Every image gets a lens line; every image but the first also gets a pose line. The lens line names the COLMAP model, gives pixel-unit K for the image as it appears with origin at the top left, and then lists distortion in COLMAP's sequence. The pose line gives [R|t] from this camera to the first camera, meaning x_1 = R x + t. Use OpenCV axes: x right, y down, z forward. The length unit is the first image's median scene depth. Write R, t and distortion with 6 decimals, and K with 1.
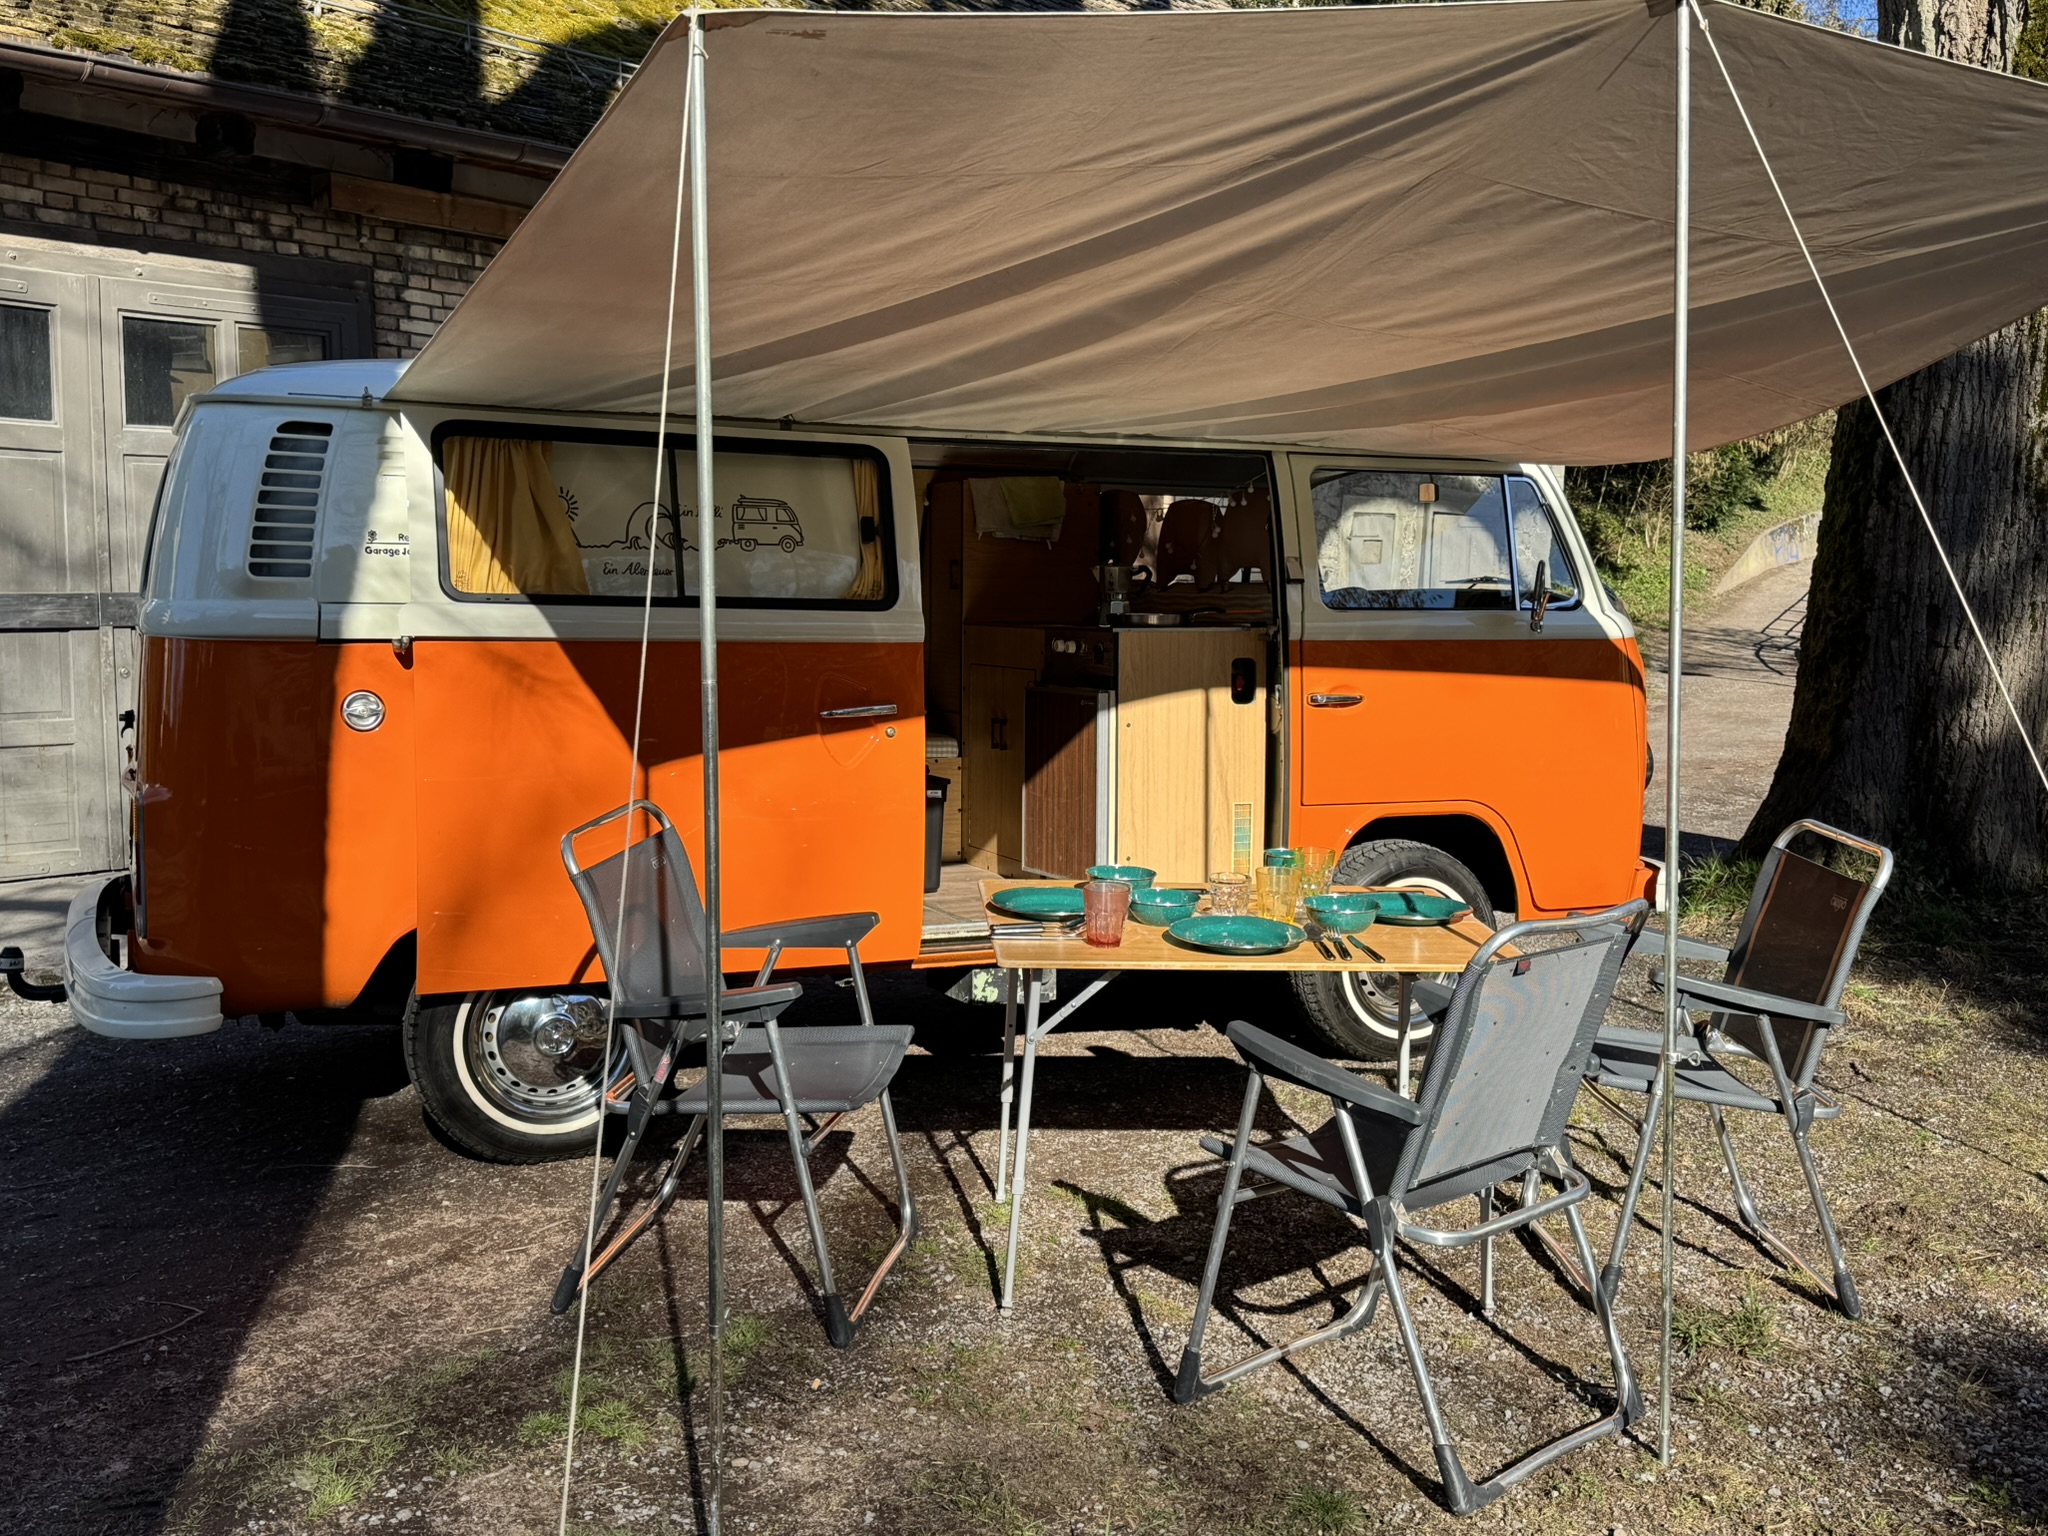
lens RADIAL K [[2060.4, 0, 1025.4], [0, 2060.4, 765.8], [0, 0, 1]] dist [0.009509, 0.000000]
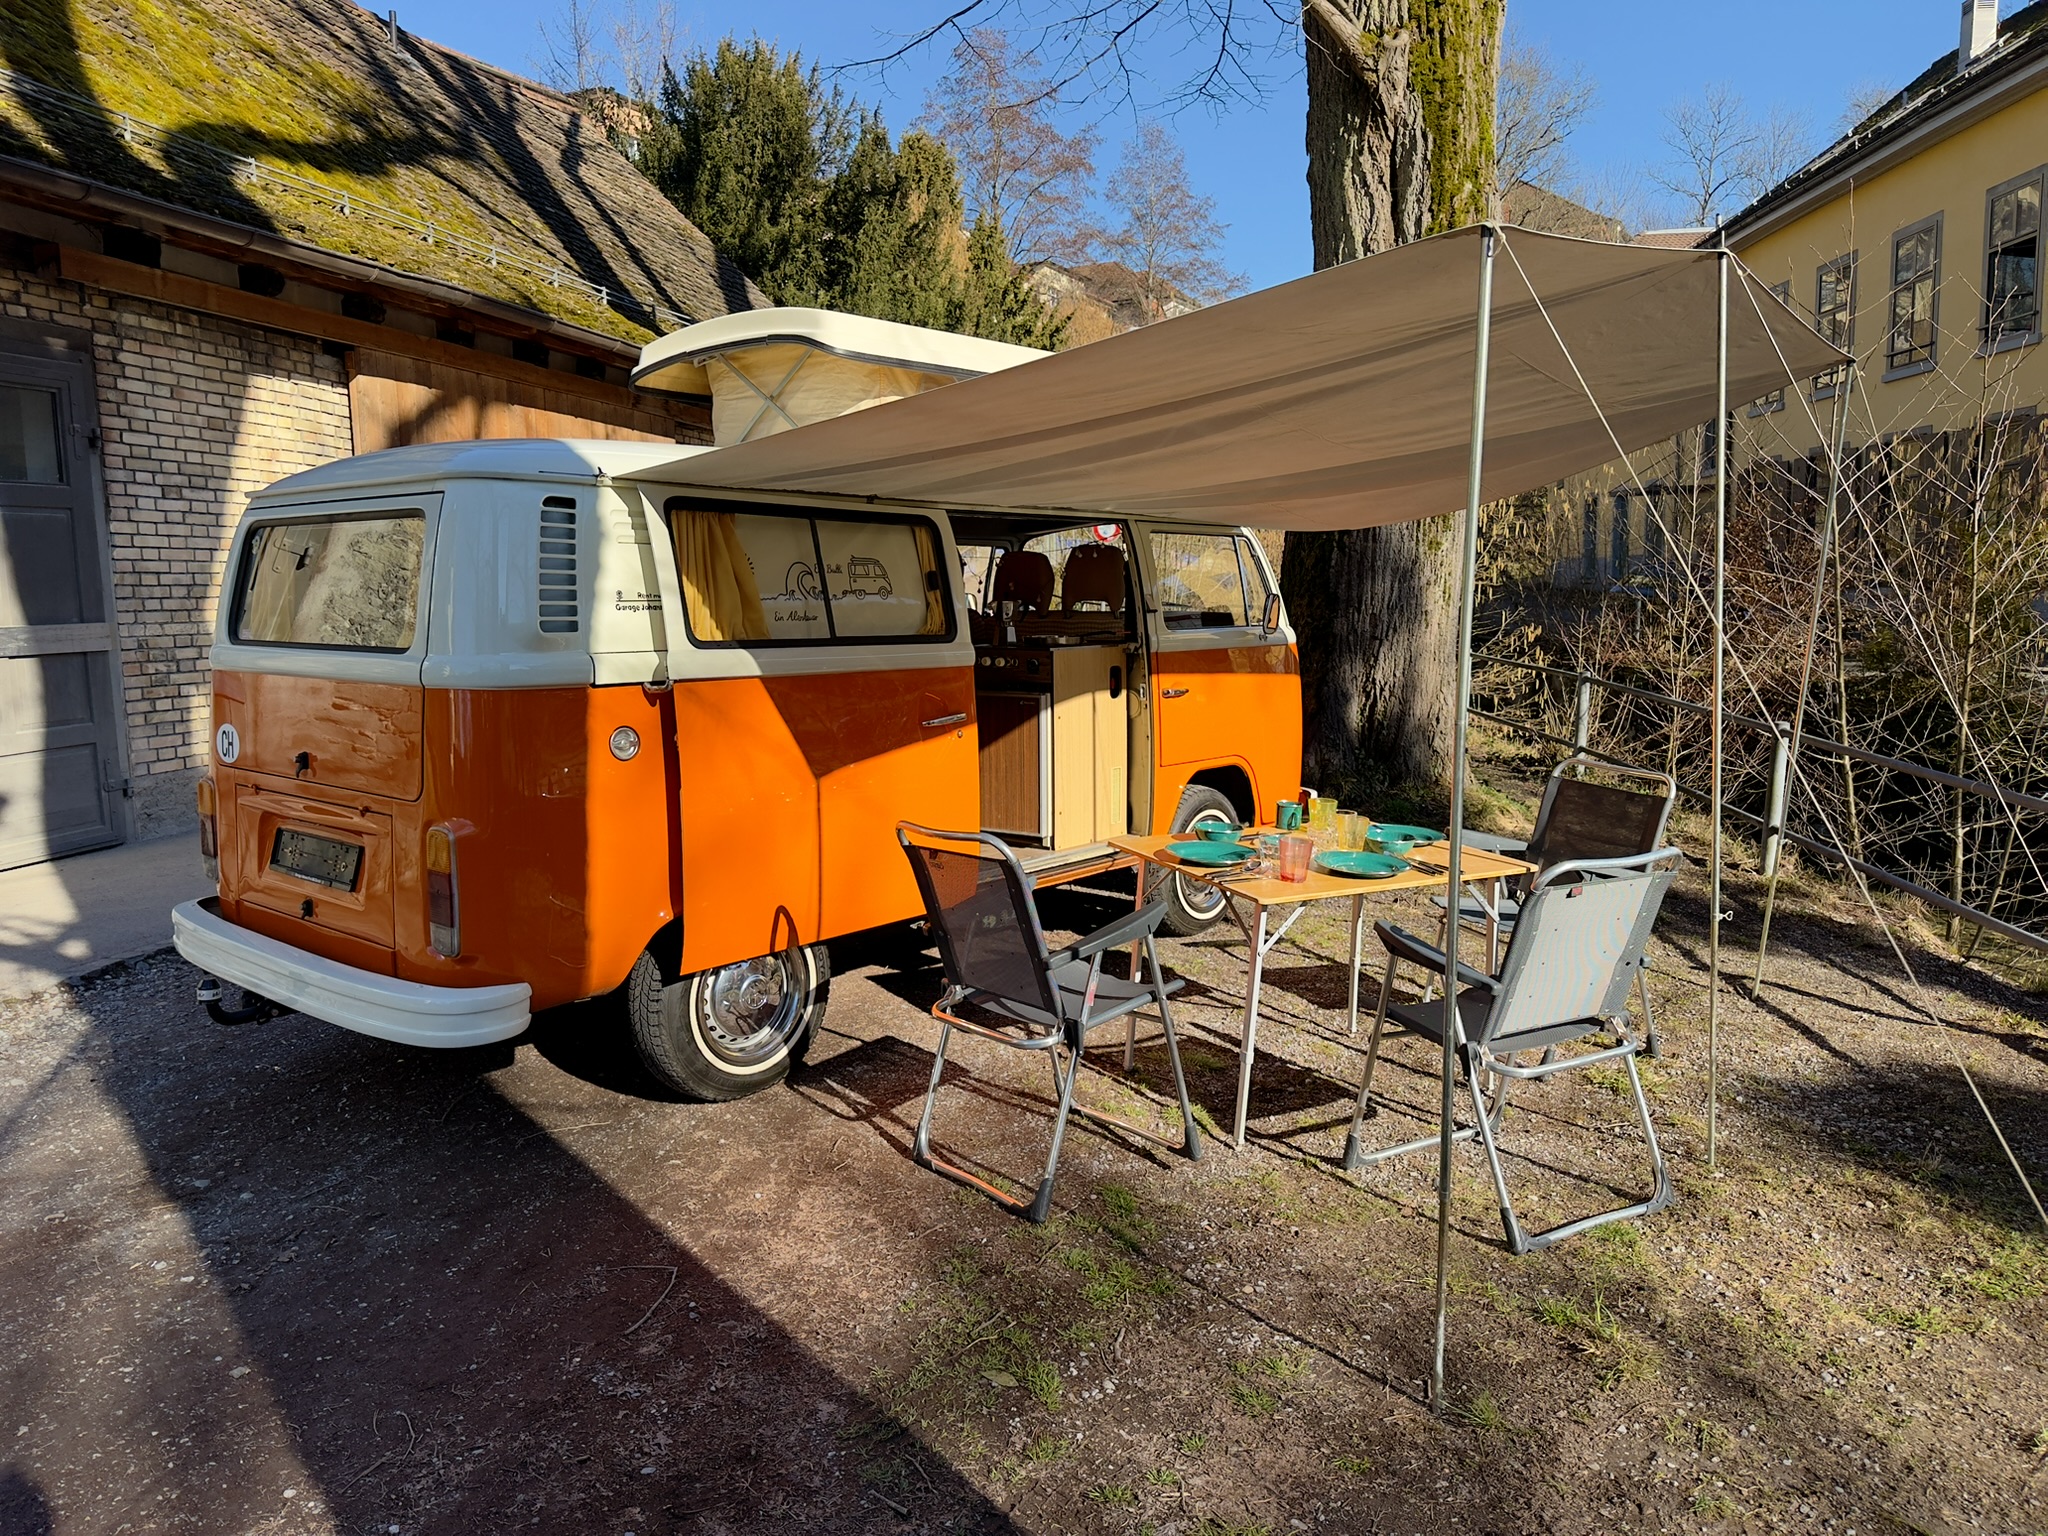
lens RADIAL K [[1457.9, 0, 1026.0], [0, 1457.9, 778.8], [0, 0, 1]] dist [0.003041, -0.022495]
pose [[0.902988, -0.067528, 0.424325, -0.377329], [0.048642, 0.997290, 0.055197, -0.033502], [-0.426903, -0.029202, 0.903826, 0.119915]]
